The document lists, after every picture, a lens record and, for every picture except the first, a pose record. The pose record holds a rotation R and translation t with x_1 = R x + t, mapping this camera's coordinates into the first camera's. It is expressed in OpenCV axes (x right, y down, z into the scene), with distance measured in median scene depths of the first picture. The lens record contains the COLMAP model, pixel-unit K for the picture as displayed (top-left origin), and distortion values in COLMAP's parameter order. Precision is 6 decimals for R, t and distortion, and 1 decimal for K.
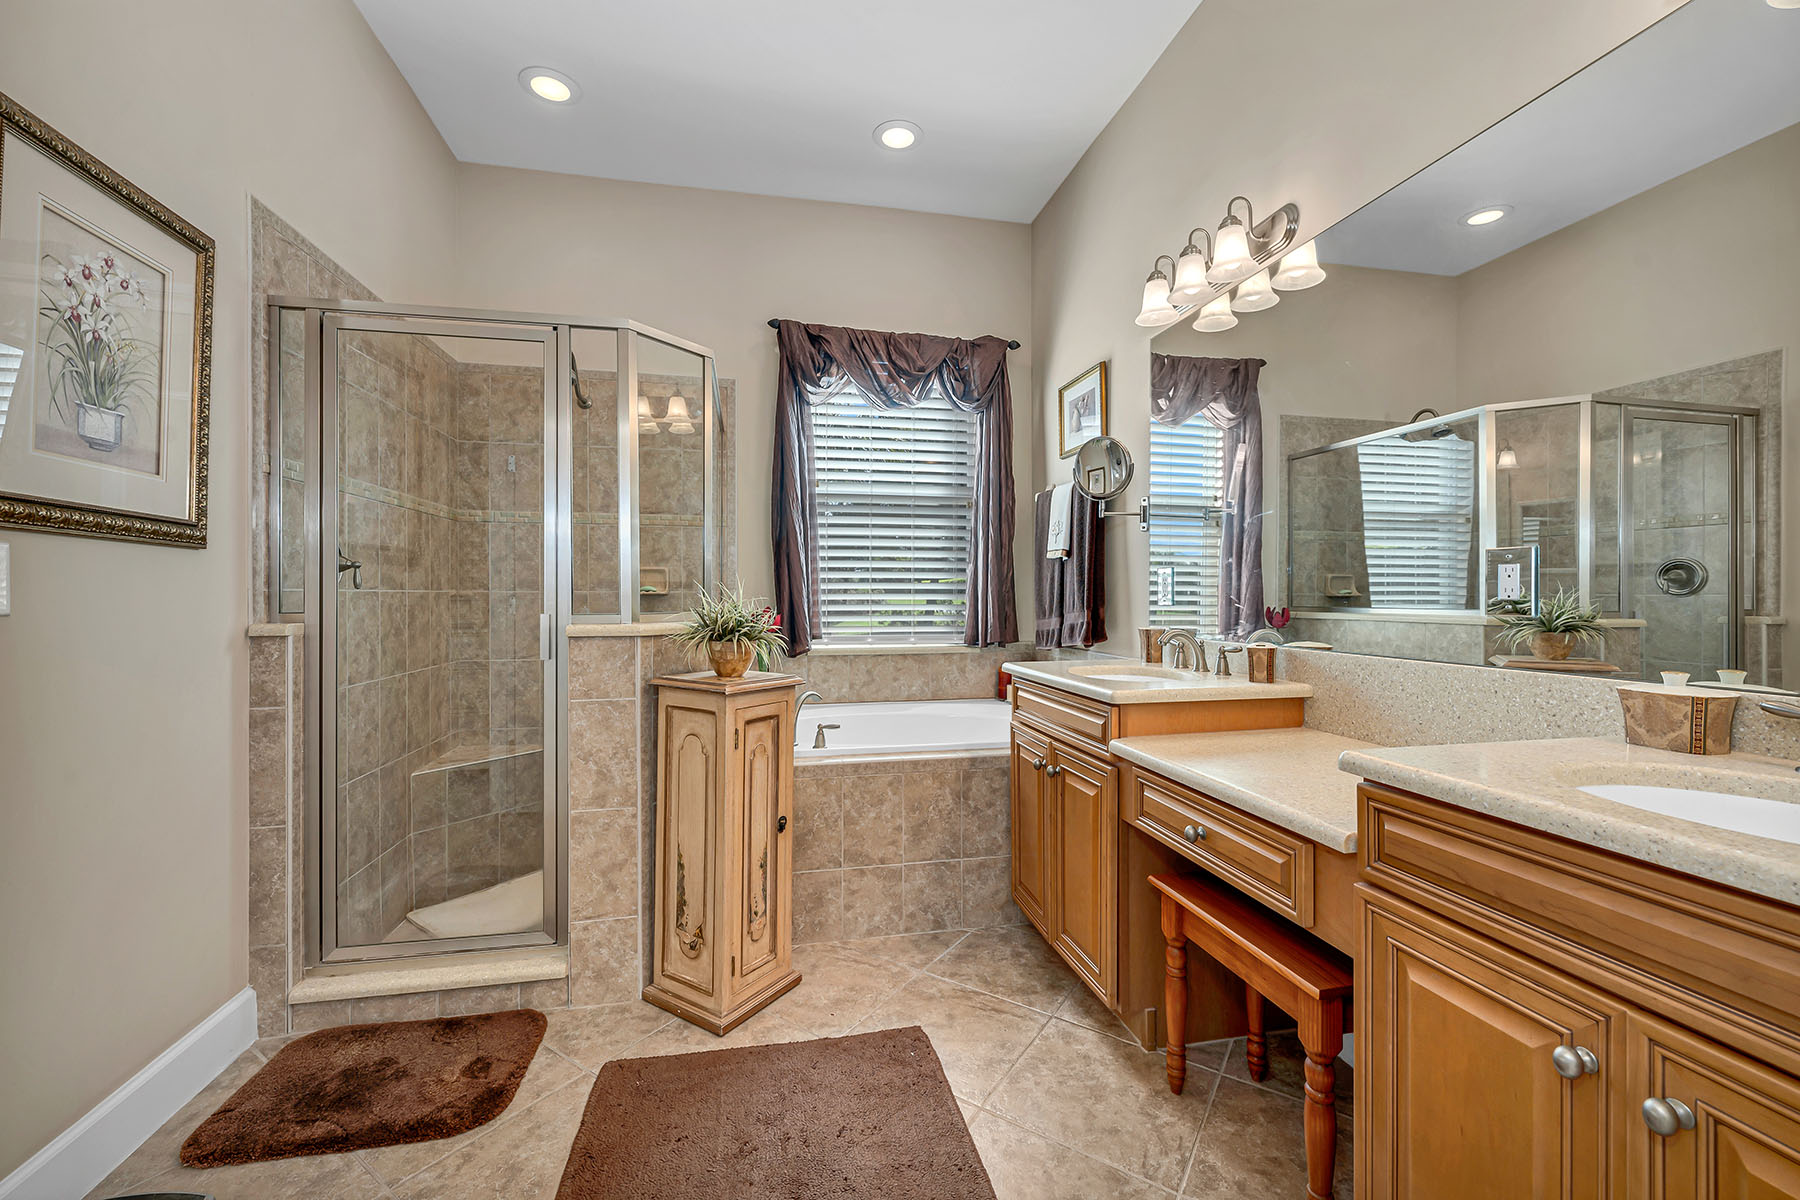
lens RADIAL K [[716.3, 0, 897.3], [0, 716.3, 598.1], [0, 0, 1]] dist [-0.001505, -0.000395]
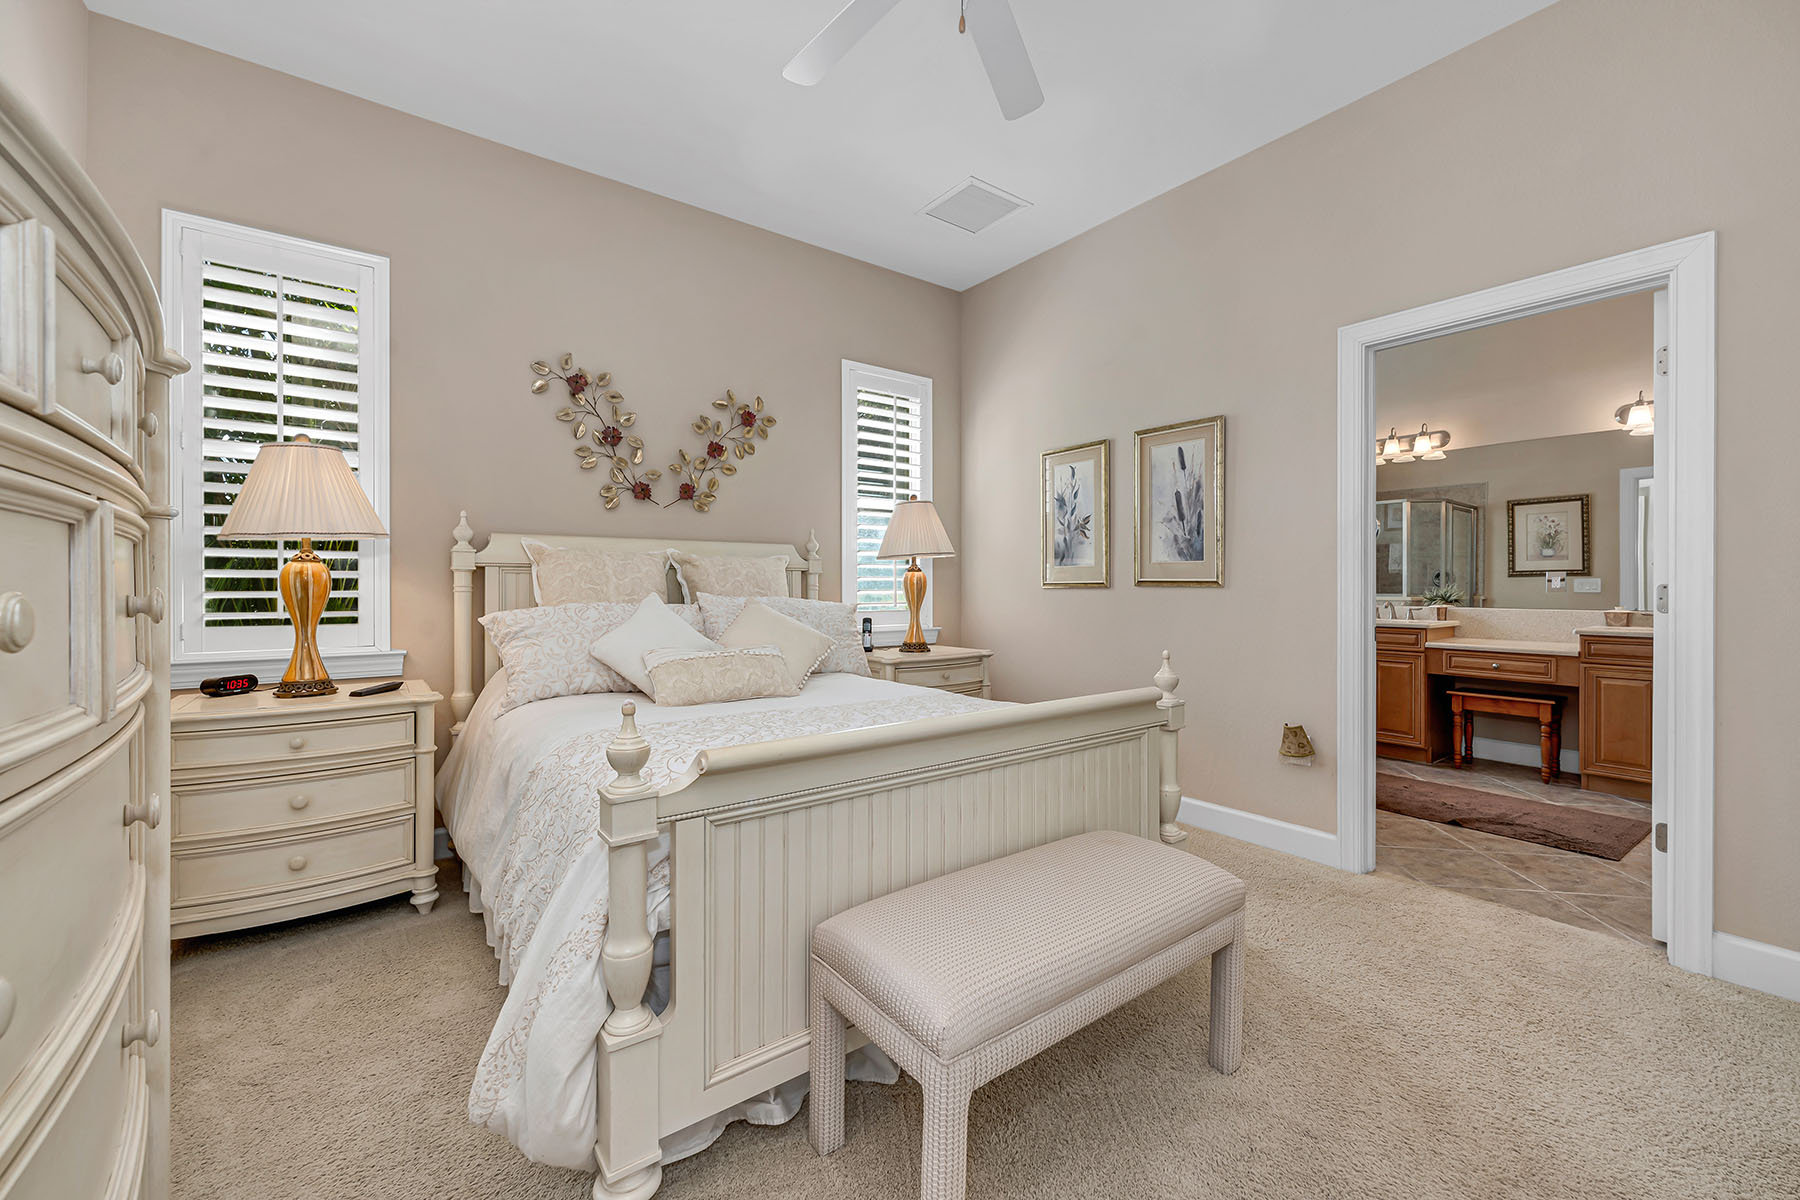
lens RADIAL K [[716.3, 0, 898.7], [0, 716.3, 593.9], [0, 0, 1]] dist [-0.001505, -0.000395]
pose [[0.909155, -0.006656, 0.416404, -3.424820], [0.004752, 0.999973, 0.005611, -0.001753], [-0.416430, -0.003122, 0.909162, -0.747924]]
